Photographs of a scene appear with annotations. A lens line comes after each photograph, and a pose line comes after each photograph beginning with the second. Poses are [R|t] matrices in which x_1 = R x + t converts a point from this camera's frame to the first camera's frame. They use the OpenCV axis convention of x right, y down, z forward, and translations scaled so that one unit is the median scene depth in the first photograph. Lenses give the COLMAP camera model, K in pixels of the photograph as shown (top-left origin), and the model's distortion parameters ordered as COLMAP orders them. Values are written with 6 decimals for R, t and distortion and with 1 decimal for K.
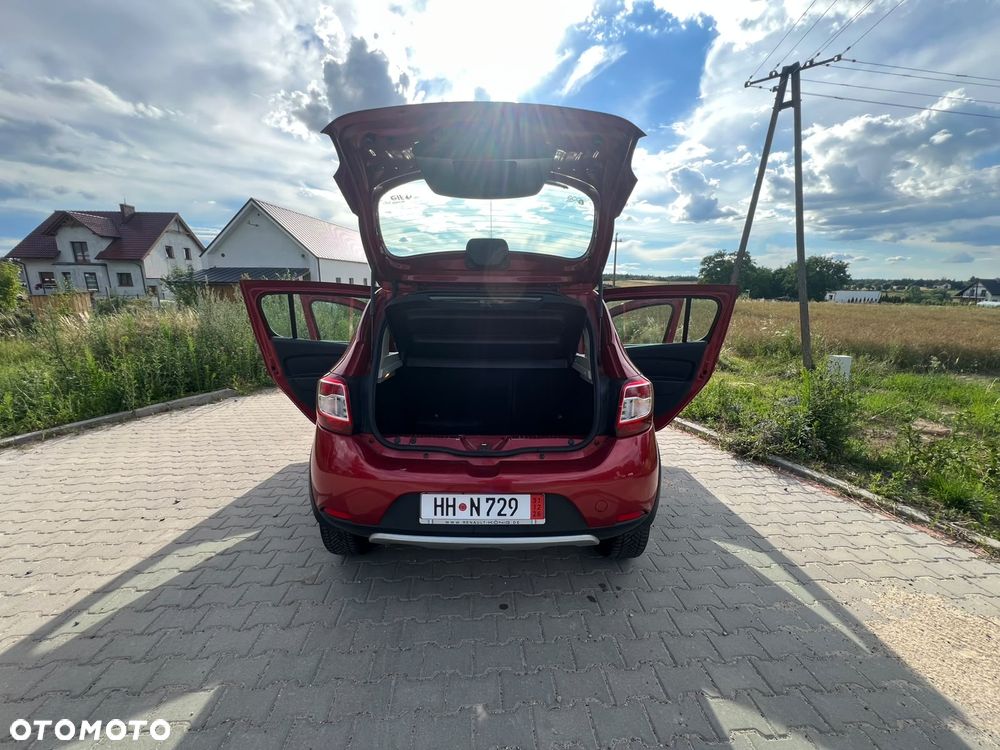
lens RADIAL K [[401.8, 0, 497.9], [0, 401.8, 369.7], [0, 0, 1]] dist [-0.001464, 0.000149]
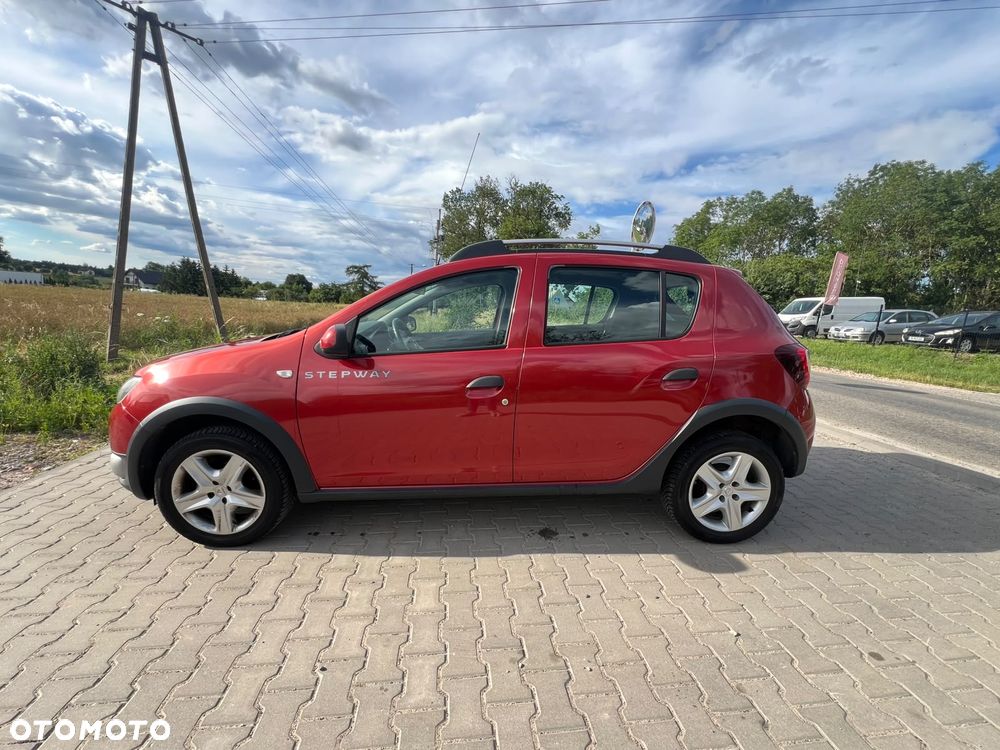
lens RADIAL K [[401.8, 0, 498.2], [0, 401.8, 372.0], [0, 0, 1]] dist [-0.001464, 0.000149]
pose [[-0.043893, -0.171020, 0.984289, -0.959945], [0.129326, 0.975976, 0.175343, -0.148389], [-0.990630, 0.134990, -0.020721, 1.182202]]
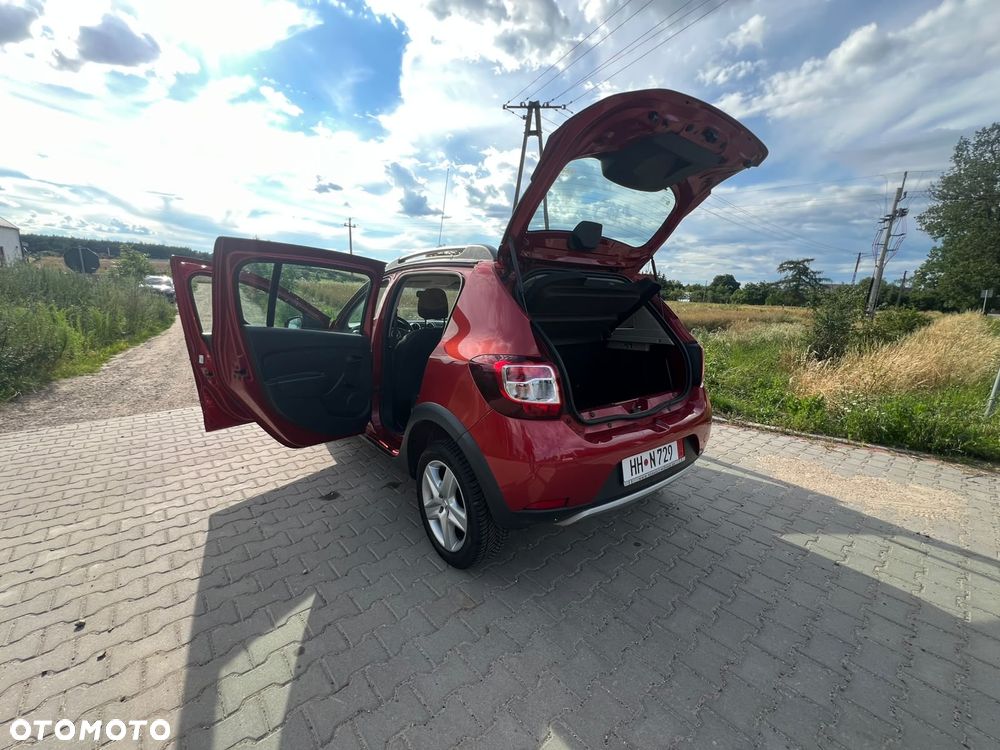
lens RADIAL K [[401.8, 0, 499.8], [0, 401.8, 369.3], [0, 0, 1]] dist [-0.001464, 0.000149]
pose [[0.797719, -0.099835, 0.594708, -0.604476], [0.083139, 0.994991, 0.055513, -0.009280], [-0.597271, 0.005160, 0.802023, 0.190734]]
